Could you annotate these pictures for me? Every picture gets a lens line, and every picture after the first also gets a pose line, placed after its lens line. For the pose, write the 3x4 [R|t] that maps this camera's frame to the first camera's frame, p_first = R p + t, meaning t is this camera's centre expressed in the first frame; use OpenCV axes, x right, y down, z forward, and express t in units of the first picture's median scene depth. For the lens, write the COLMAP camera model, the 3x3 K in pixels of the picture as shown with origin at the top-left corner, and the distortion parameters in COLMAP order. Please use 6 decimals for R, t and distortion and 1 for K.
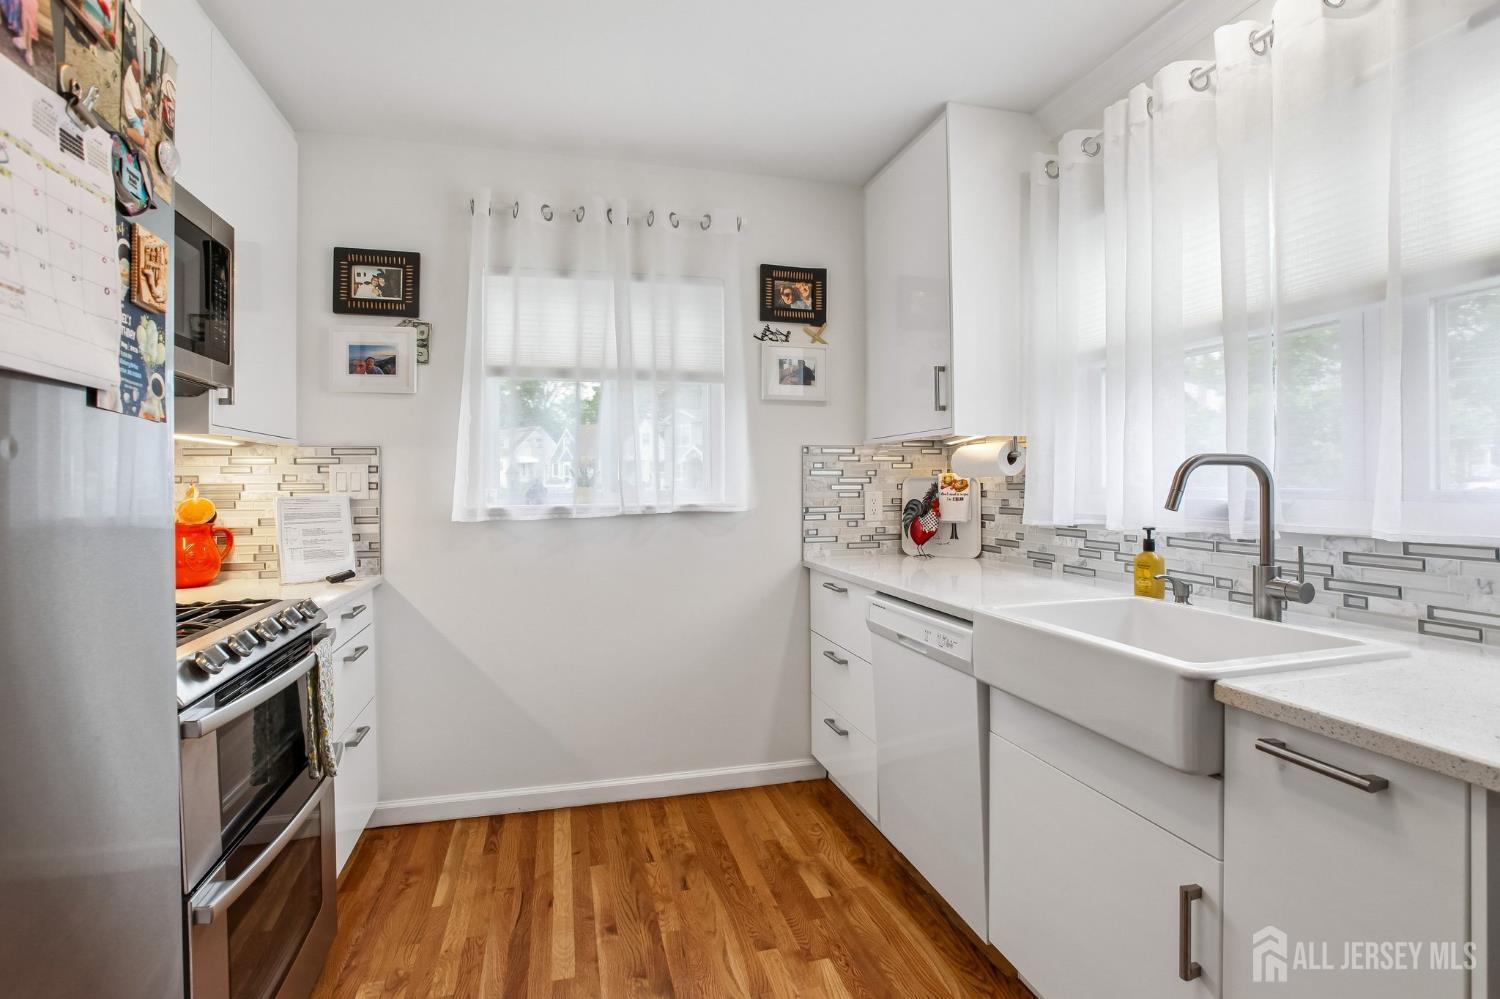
lens RADIAL K [[709.6, 0, 748.3], [0, 709.6, 523.3], [0, 0, 1]] dist [-0.053959, 0.021017]
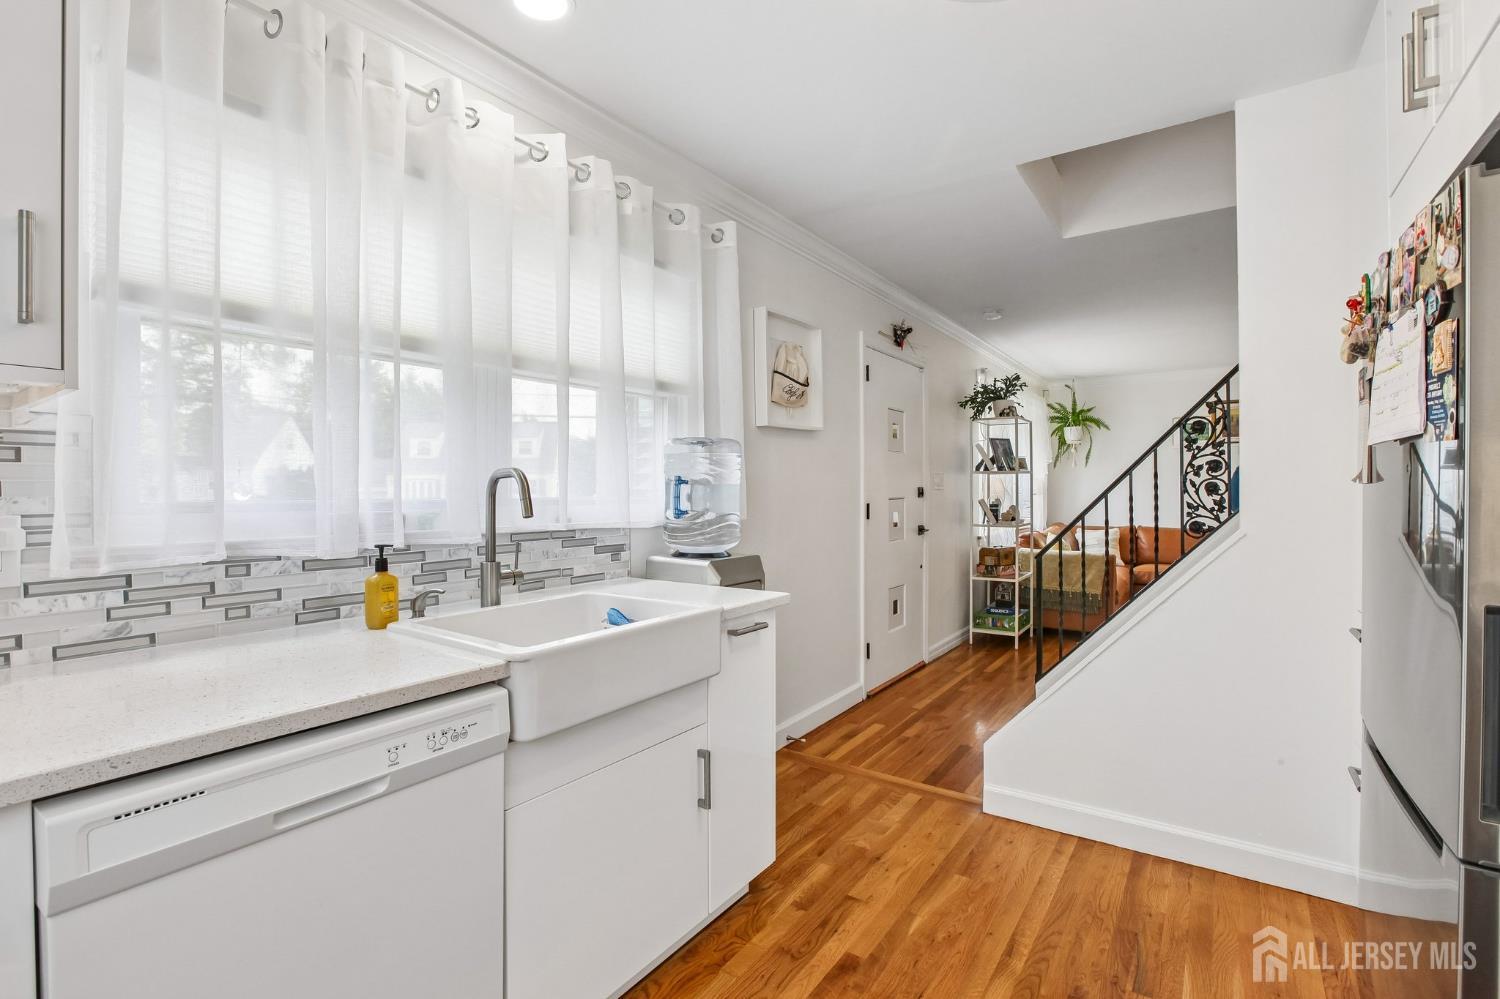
lens RADIAL K [[691.0, 0, 750.0], [0, 691.0, 499.5], [0, 0, 1]] dist [-0.028013, 0.000851]
pose [[-0.638804, -0.009046, 0.769316, -0.401298], [0.047084, 0.997597, 0.050826, -0.075499], [-0.767927, 0.068691, -0.636843, 1.189174]]
